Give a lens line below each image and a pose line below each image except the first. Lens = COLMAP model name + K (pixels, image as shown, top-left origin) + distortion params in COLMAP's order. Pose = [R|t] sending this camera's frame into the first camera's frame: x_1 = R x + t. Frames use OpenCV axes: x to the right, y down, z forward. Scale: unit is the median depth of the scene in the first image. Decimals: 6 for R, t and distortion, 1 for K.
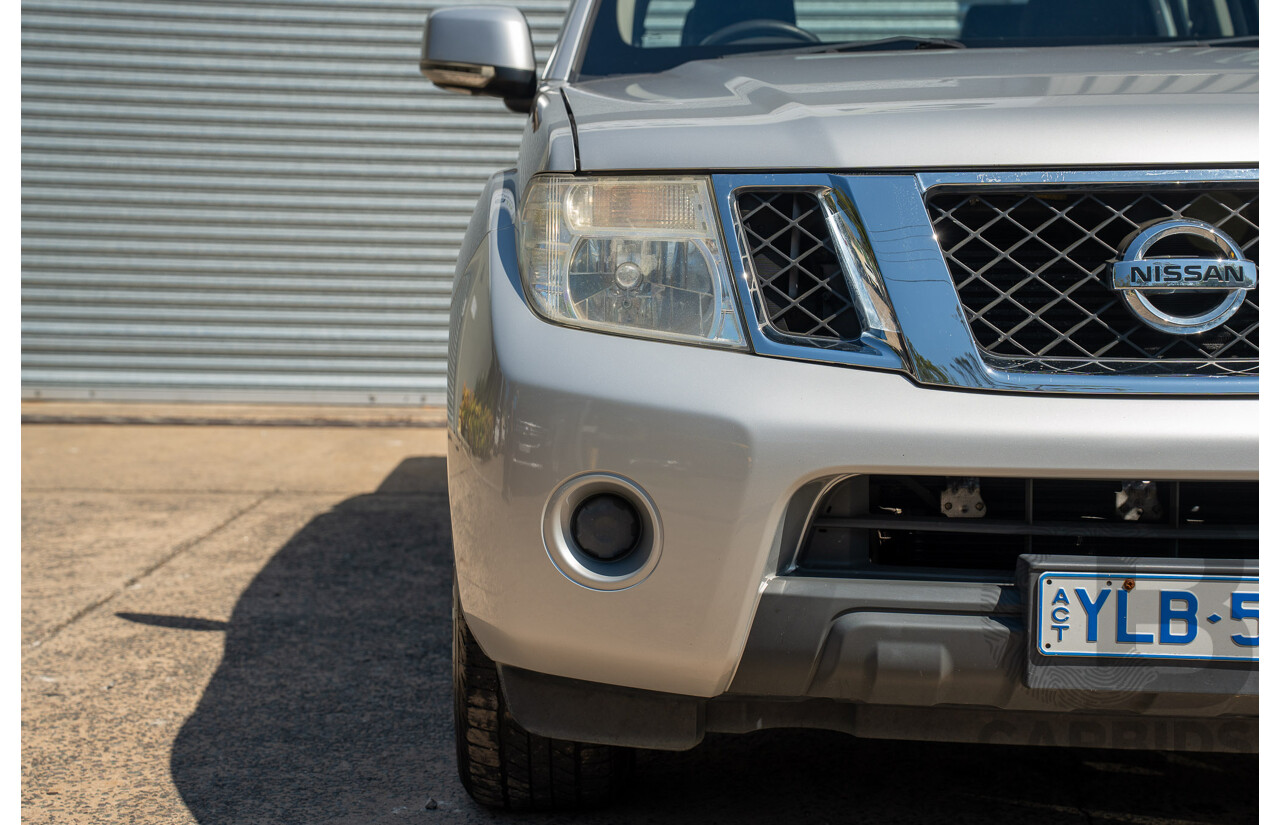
lens RADIAL K [[2026.3, 0, 643.4], [0, 2026.3, 417.4], [0, 0, 1]] dist [0.348639, 0.000000]
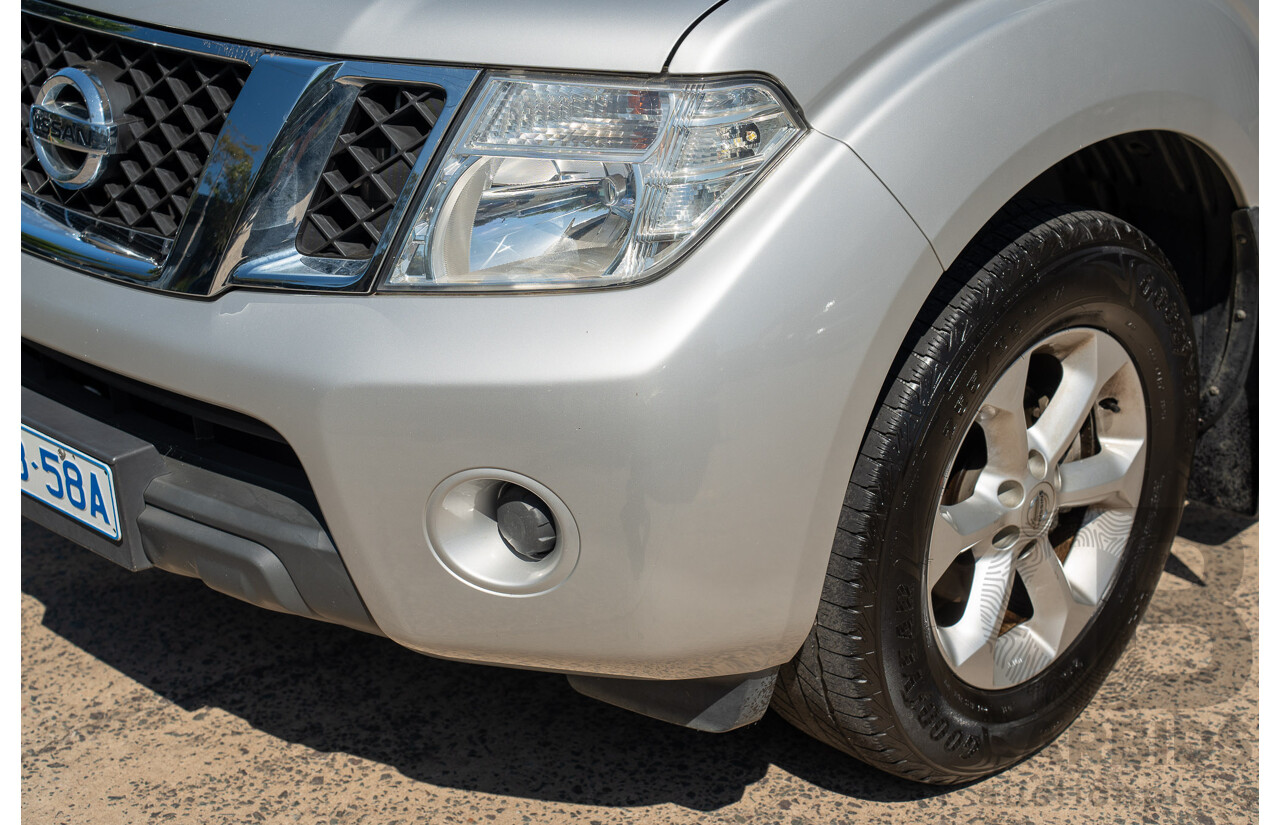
lens RADIAL K [[1895.2, 0, 650.5], [0, 1895.2, 409.6], [0, 0, 1]] dist [0.322334, 0.000000]
pose [[0.707281, 0.248271, -0.661903, 1.092090], [-0.030069, 0.946020, 0.322710, -0.247421], [0.706293, -0.208344, 0.676567, 0.532139]]
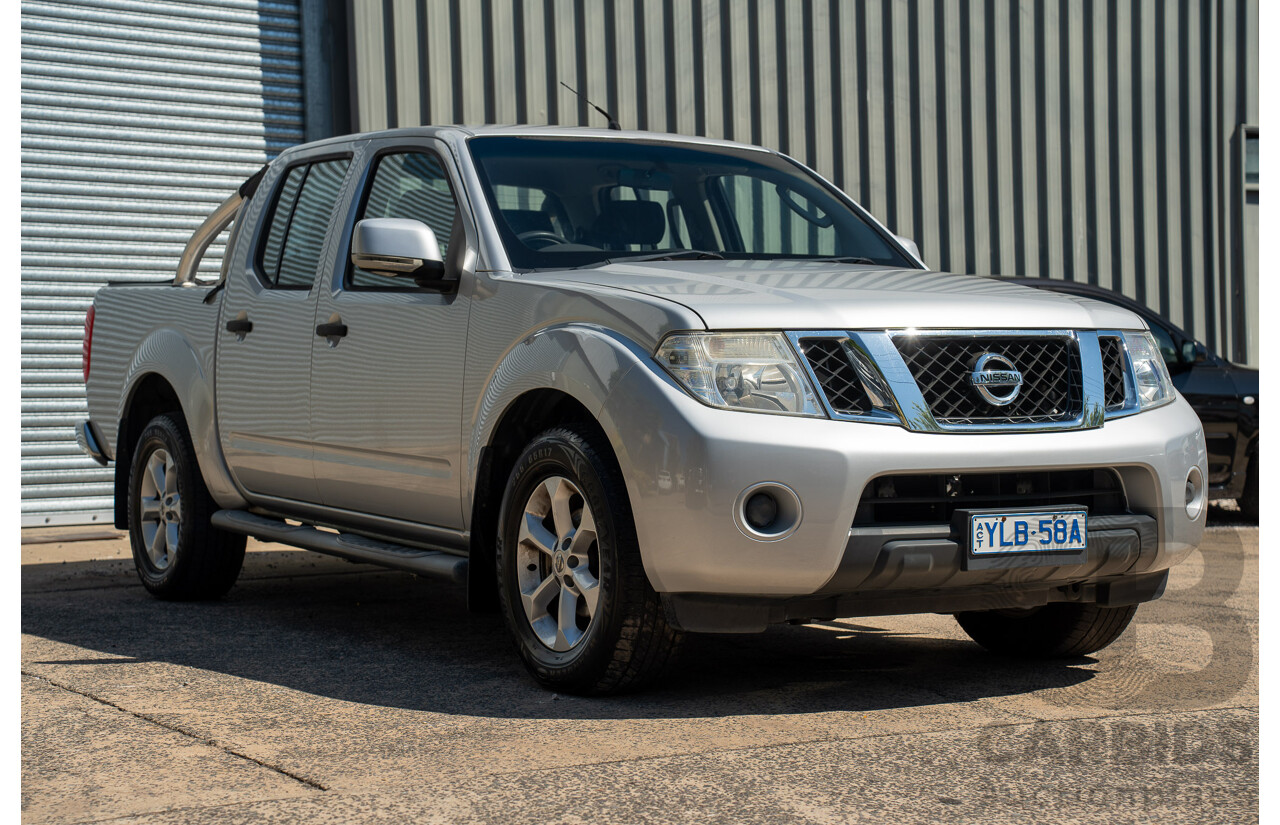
lens RADIAL K [[2139.5, 0, 640.9], [0, 2139.5, 416.0], [0, 0, 1]] dist [0.420760, 0.000000]
pose [[0.862765, -0.024074, 0.505032, -1.187622], [0.058302, 0.996940, -0.052077, 0.065846], [-0.502232, 0.074375, 0.861528, -0.745300]]
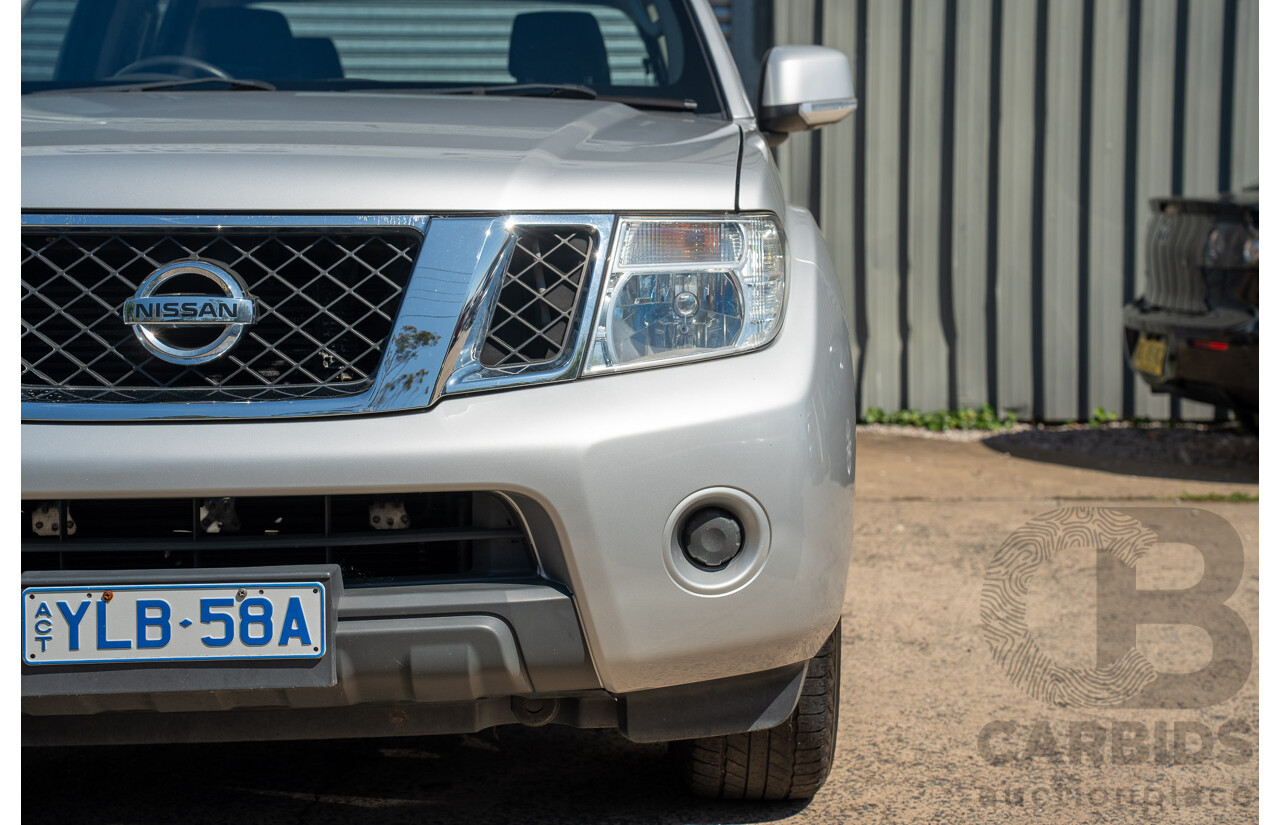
lens RADIAL K [[2026.3, 0, 640.3], [0, 2026.3, 414.9], [0, 0, 1]] dist [0.348639, 0.000000]
pose [[0.999838, -0.017063, -0.005712, 0.499581], [0.017050, 0.999852, -0.002262, -0.006912], [0.005750, 0.002164, 0.999981, -0.089256]]
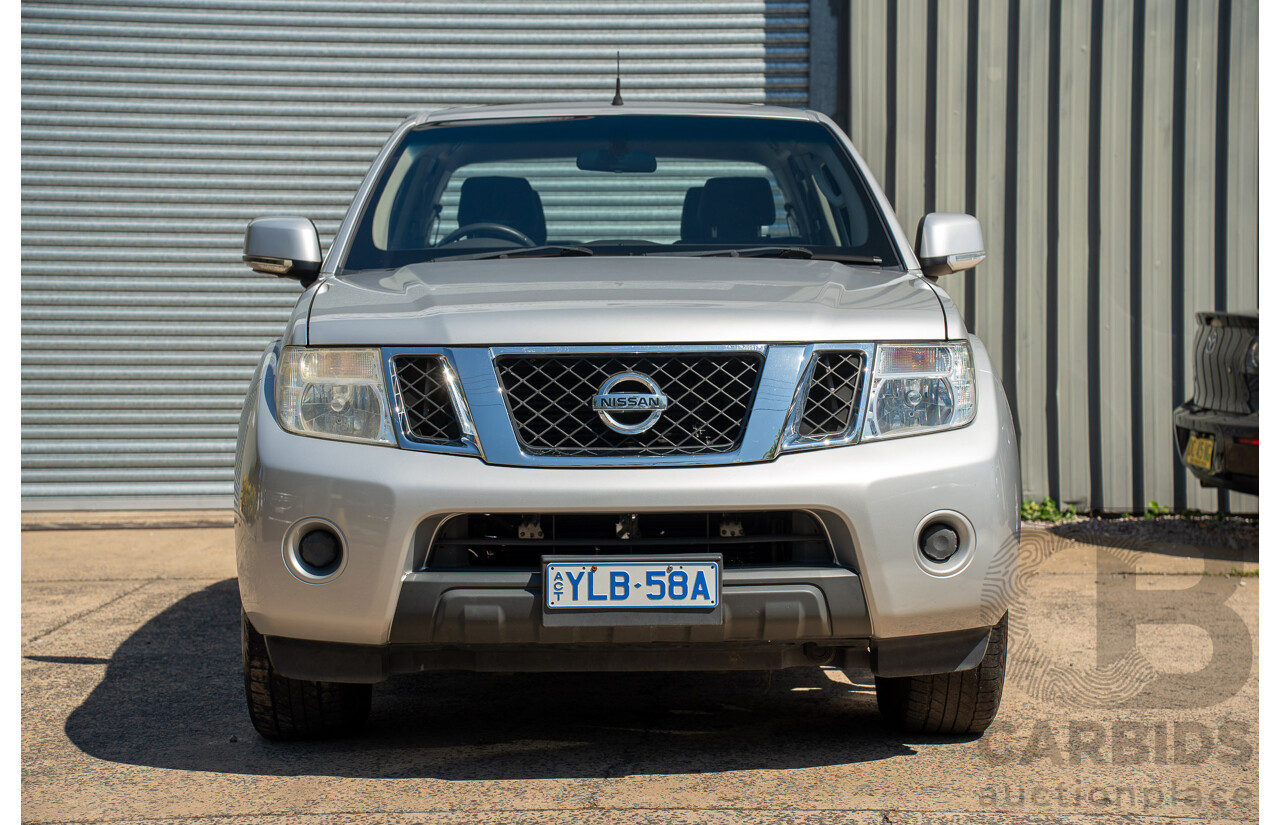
lens RADIAL K [[2344.7, 0, 637.6], [0, 2344.7, 416.5], [0, 0, 1]] dist [0.455122, 0.000000]
pose [[0.999806, -0.016344, 0.011028, 0.241428], [0.016912, 0.998420, -0.053593, 0.055440], [-0.010135, 0.053769, 0.998502, -1.076653]]
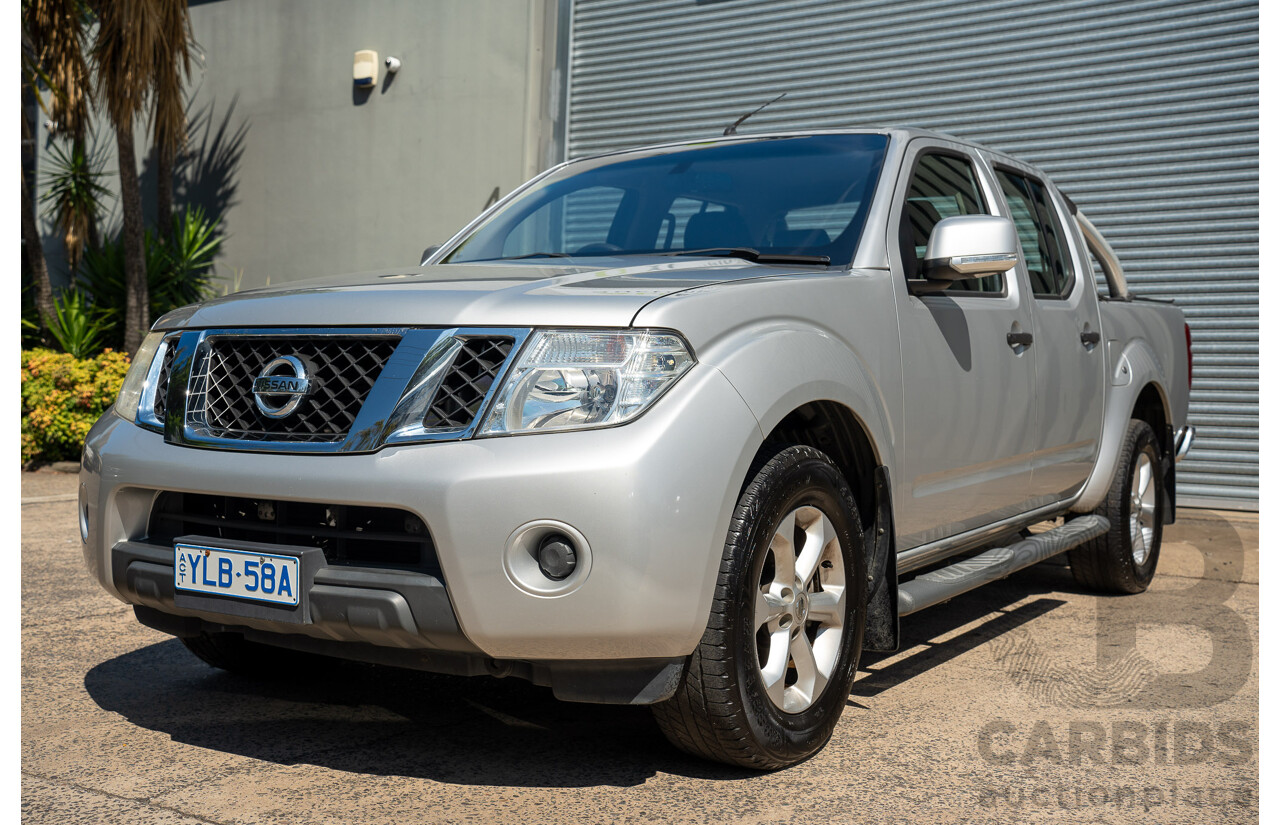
lens RADIAL K [[1368.4, 0, 643.3], [0, 1368.4, 414.5], [0, 0, 1]] dist [0.093363, 0.000000]
pose [[0.837885, 0.018492, -0.545534, 1.164450], [-0.054629, 0.997249, -0.050100, -0.000850], [0.543107, 0.071780, 0.836590, 0.171710]]
